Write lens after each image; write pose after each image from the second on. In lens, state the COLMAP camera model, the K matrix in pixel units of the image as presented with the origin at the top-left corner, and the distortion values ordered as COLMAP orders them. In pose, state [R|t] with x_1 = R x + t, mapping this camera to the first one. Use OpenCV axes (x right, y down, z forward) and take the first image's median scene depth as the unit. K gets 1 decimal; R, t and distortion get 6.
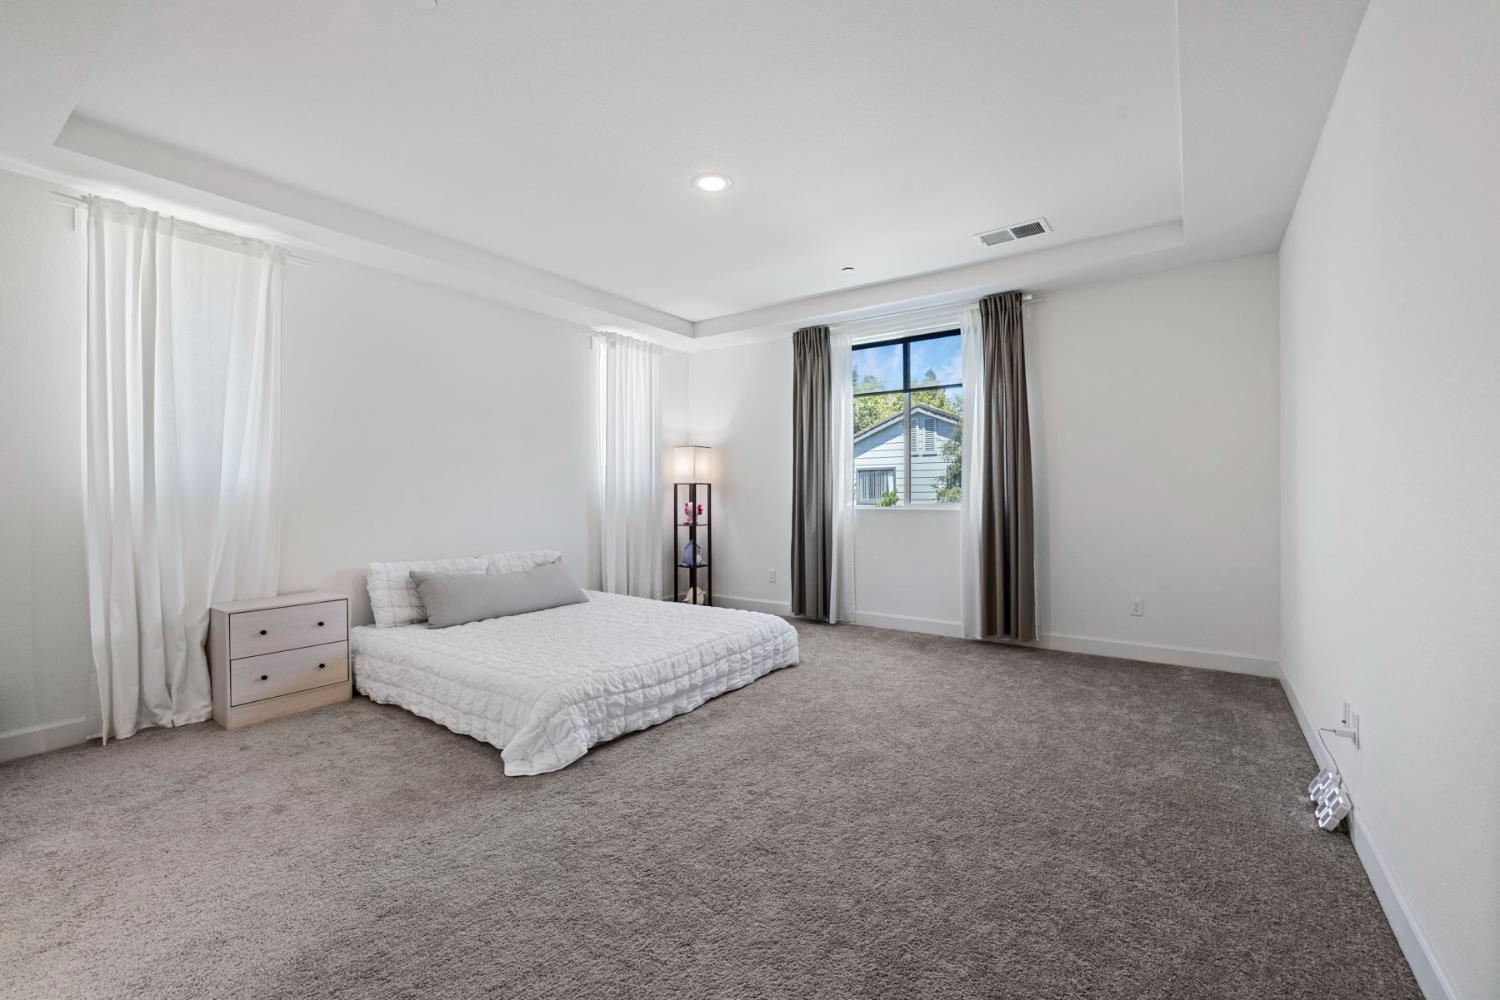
lens RADIAL K [[627.3, 0, 751.8], [0, 627.3, 494.5], [0, 0, 1]] dist [0.000747, 0.000050]
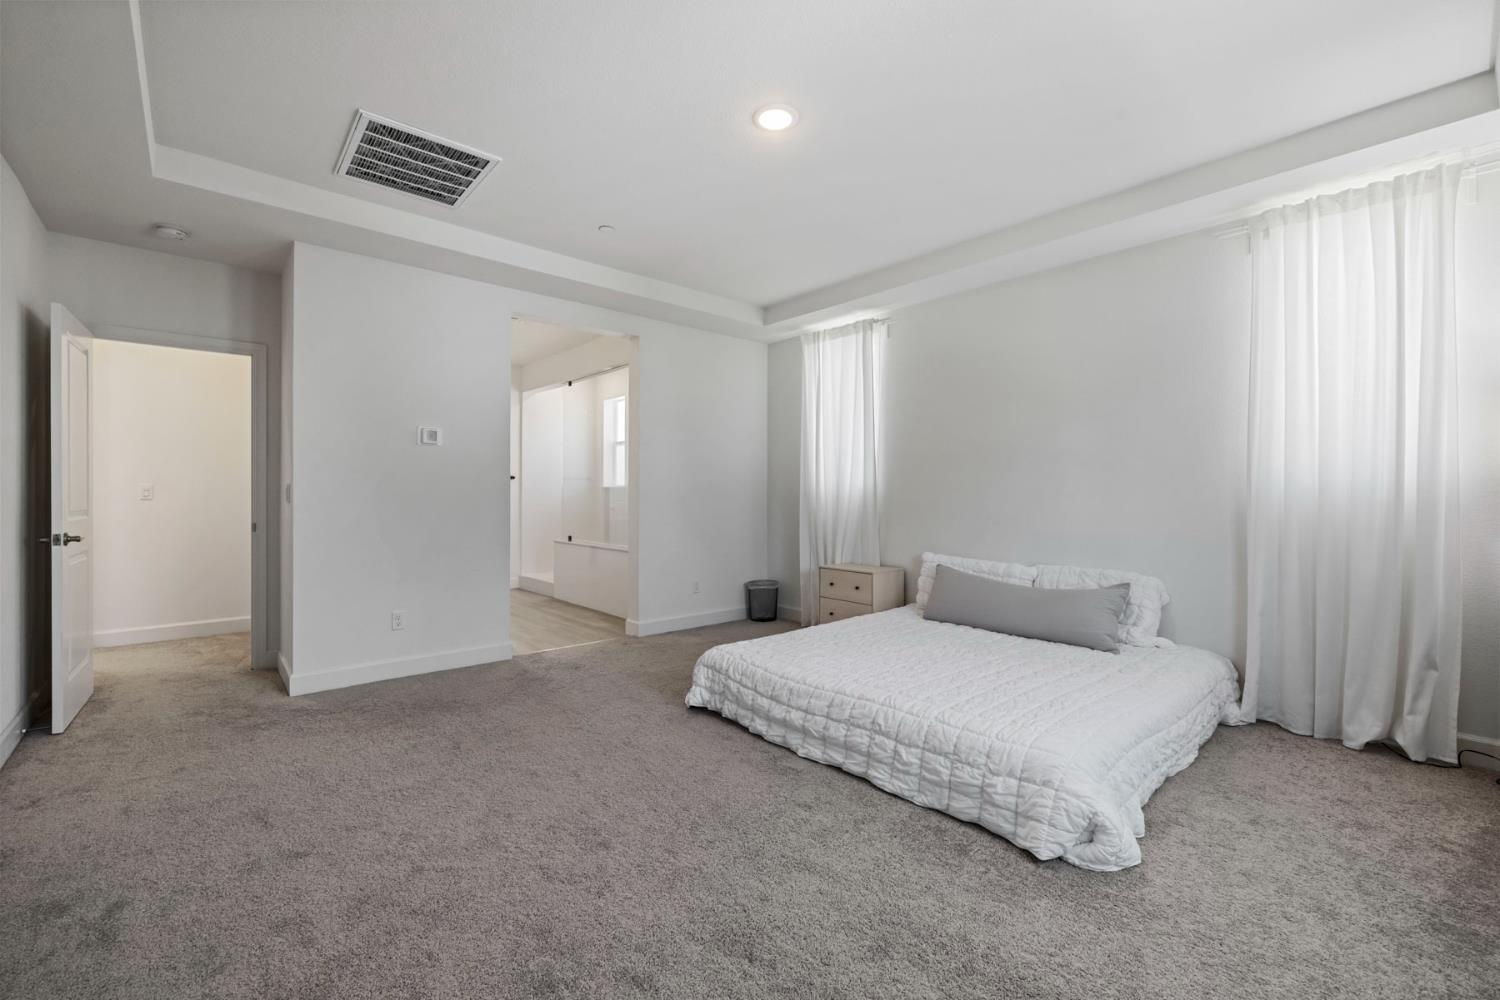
lens RADIAL K [[627.3, 0, 751.8], [0, 627.3, 494.5], [0, 0, 1]] dist [0.000747, 0.000050]
pose [[-0.231442, 0.006888, -0.972824, 0.692976], [-0.004479, 0.999957, 0.008146, -0.008691], [0.972838, 0.006242, -0.231401, 1.076134]]
